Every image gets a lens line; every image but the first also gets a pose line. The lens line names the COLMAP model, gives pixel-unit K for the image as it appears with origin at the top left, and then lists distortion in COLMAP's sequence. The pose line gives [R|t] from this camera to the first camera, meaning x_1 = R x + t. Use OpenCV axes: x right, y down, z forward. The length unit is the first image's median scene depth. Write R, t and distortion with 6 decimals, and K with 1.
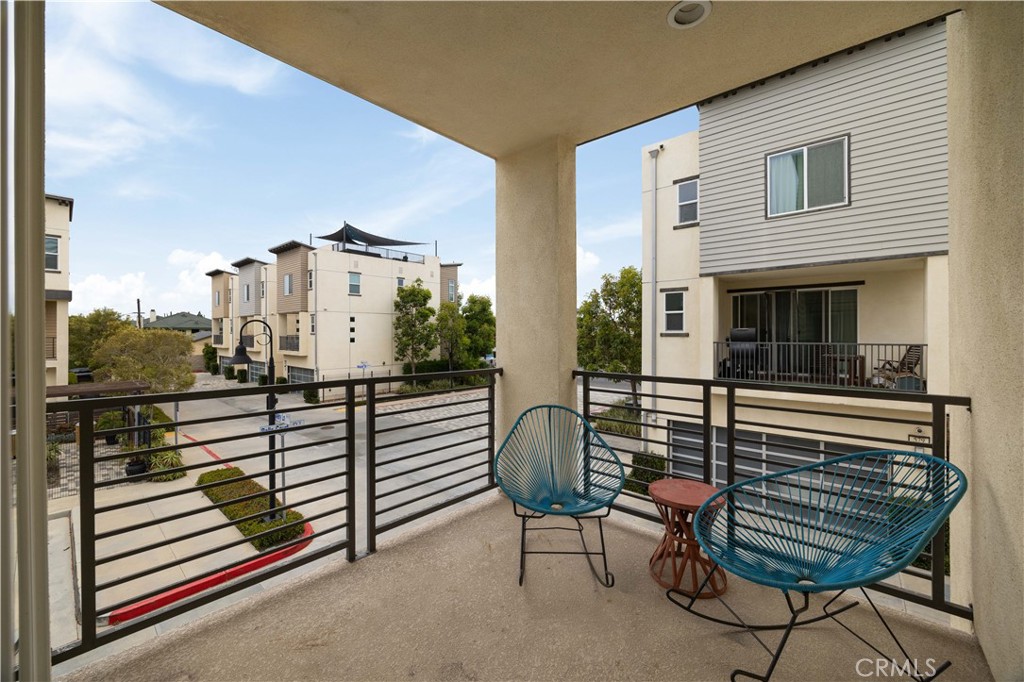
lens RADIAL K [[395.0, 0, 511.6], [0, 395.0, 335.5], [0, 0, 1]] dist [0.000713, -0.000558]
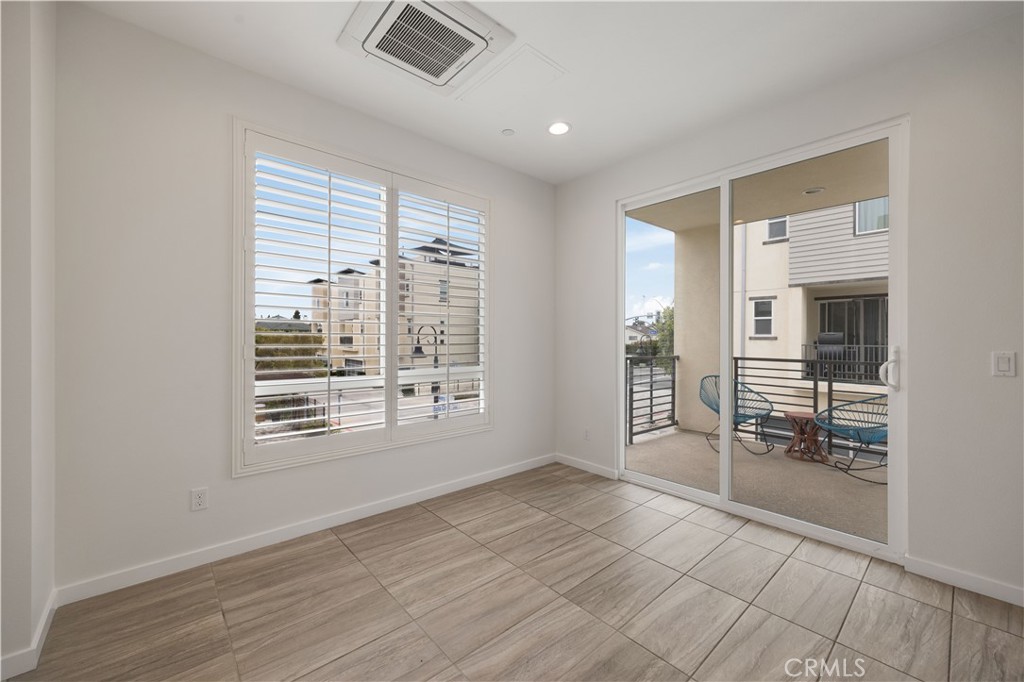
lens RADIAL K [[395.0, 0, 510.8], [0, 395.0, 338.7], [0, 0, 1]] dist [0.000713, -0.000558]
pose [[0.989578, 0.006962, -0.143829, -0.141830], [-0.006825, 0.999976, 0.001442, 0.003323], [0.143835, -0.000445, 0.989602, -0.224914]]
